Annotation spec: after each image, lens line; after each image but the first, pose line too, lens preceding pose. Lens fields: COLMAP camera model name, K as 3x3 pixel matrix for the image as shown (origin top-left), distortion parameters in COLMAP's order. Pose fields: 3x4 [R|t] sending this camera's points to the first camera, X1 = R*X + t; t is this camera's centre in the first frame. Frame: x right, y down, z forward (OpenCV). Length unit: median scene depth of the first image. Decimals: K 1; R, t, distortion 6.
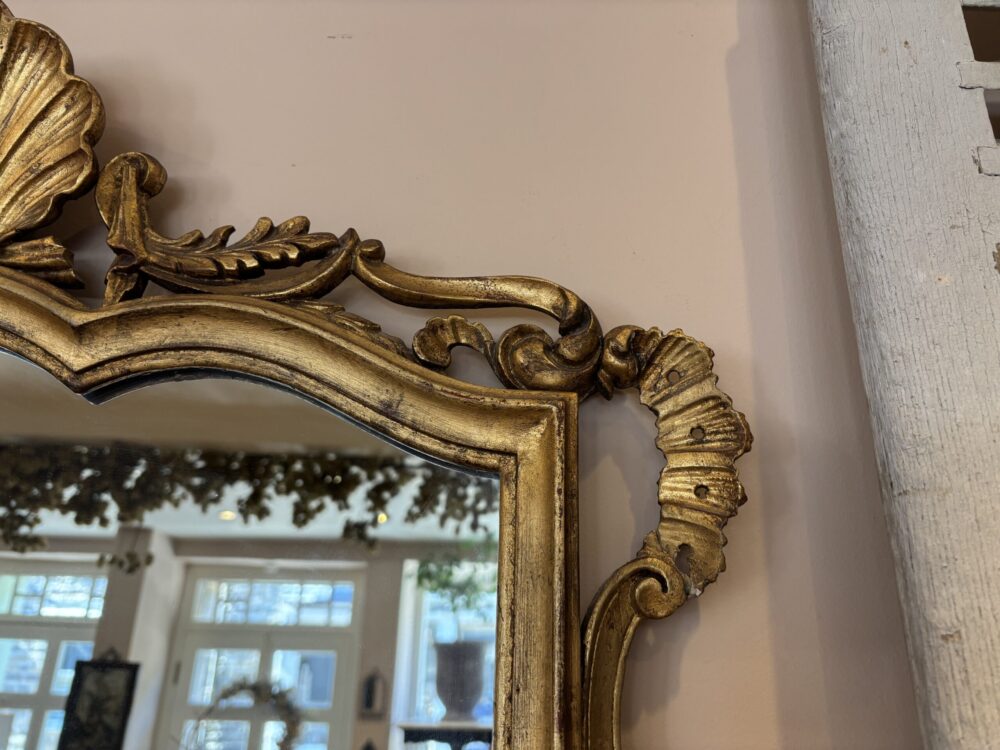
lens RADIAL K [[797.2, 0, 510.7], [0, 797.2, 377.5], [0, 0, 1]] dist [0.004238, -0.007926]
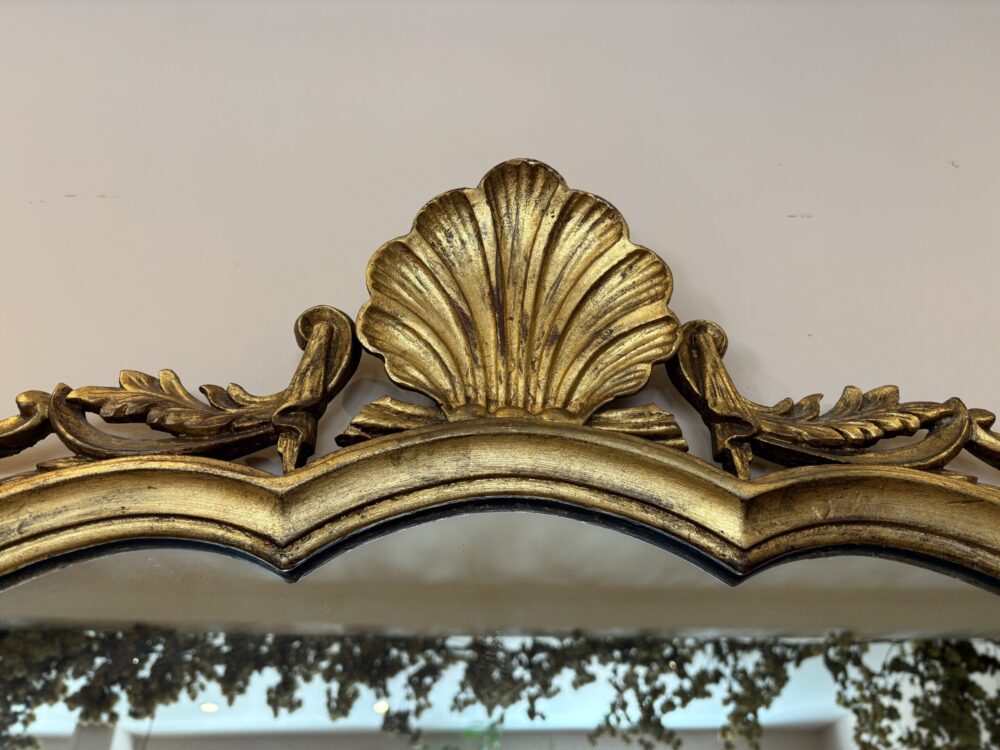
lens RADIAL K [[797.2, 0, 510.7], [0, 797.2, 377.5], [0, 0, 1]] dist [0.004238, -0.007926]
pose [[0.997237, 0.008944, 0.073742, -0.135460], [0.006783, 0.977612, -0.210306, -0.001411], [-0.073972, 0.210225, 0.974851, 0.012880]]
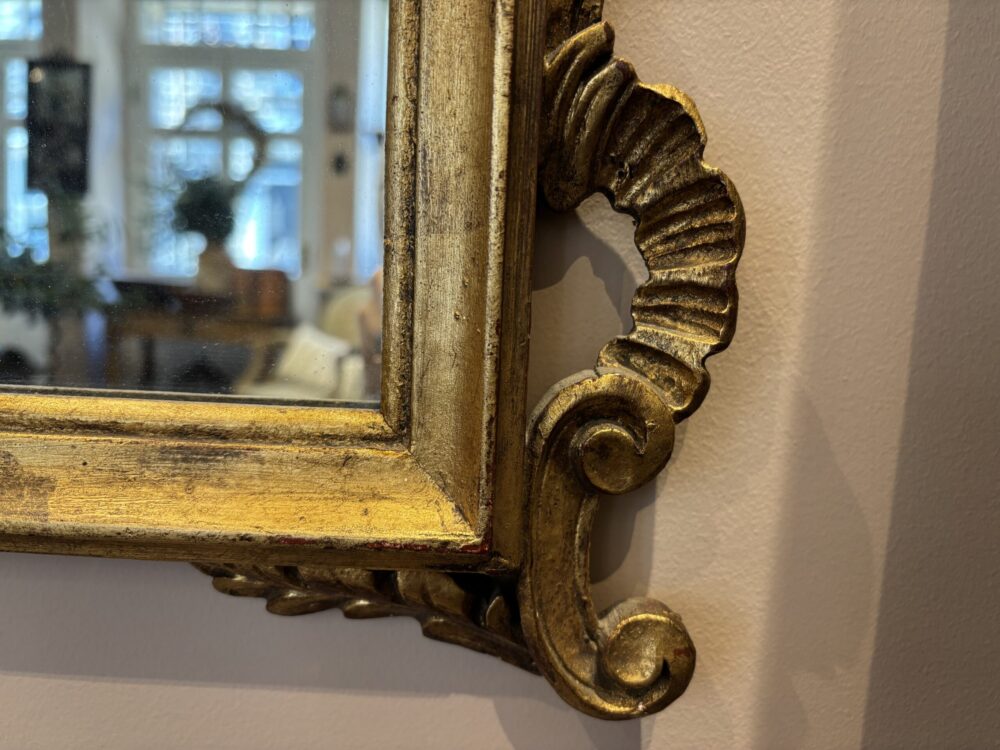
lens RADIAL K [[797.2, 0, 510.7], [0, 797.2, 377.5], [0, 0, 1]] dist [0.004238, -0.007926]
pose [[0.998837, 0.013028, 0.046427, -0.001396], [-0.033785, 0.876060, 0.481017, 0.357486], [-0.034406, -0.482026, 0.875481, -0.073104]]
